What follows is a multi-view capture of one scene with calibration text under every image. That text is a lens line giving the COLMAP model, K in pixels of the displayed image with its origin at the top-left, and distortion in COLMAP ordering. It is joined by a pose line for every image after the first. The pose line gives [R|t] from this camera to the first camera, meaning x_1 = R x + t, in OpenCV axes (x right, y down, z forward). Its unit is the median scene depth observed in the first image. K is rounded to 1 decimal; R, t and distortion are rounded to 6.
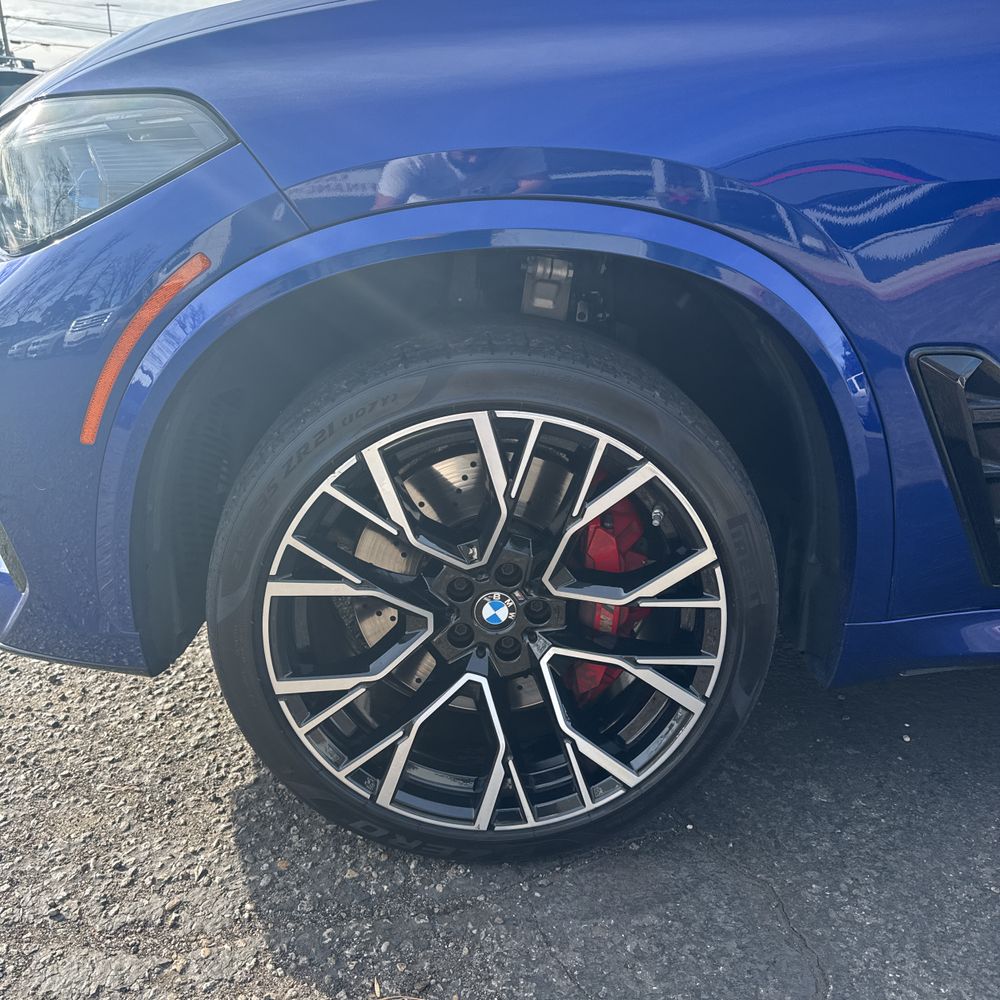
lens RADIAL K [[966.5, 0, 494.2], [0, 966.5, 457.2], [0, 0, 1]] dist [-0.006924, 0.000000]
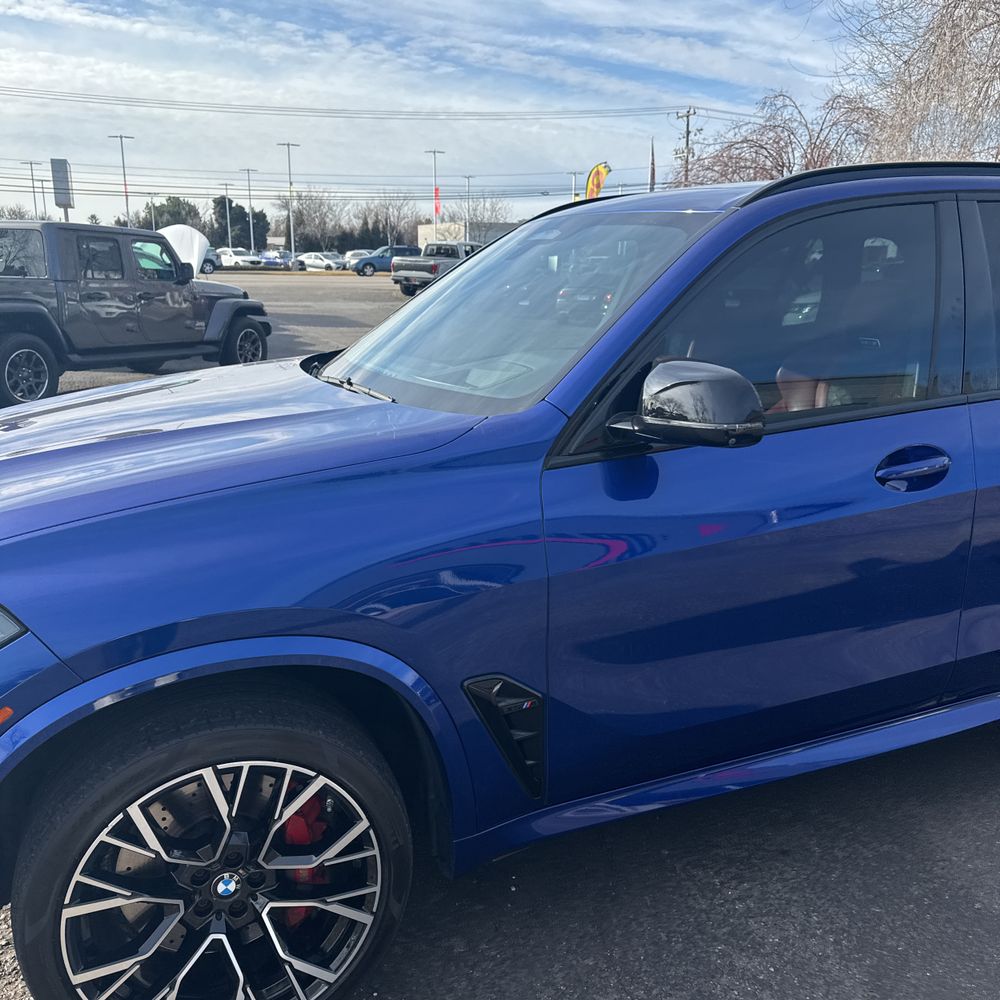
lens RADIAL K [[966.5, 0, 493.3], [0, 966.5, 500.2], [0, 0, 1]] dist [-0.006924, 0.000000]
pose [[0.936705, -0.095326, 0.336894, -0.057885], [0.114915, 0.992623, -0.038643, -0.324090], [-0.330725, 0.074911, 0.940749, -0.562403]]
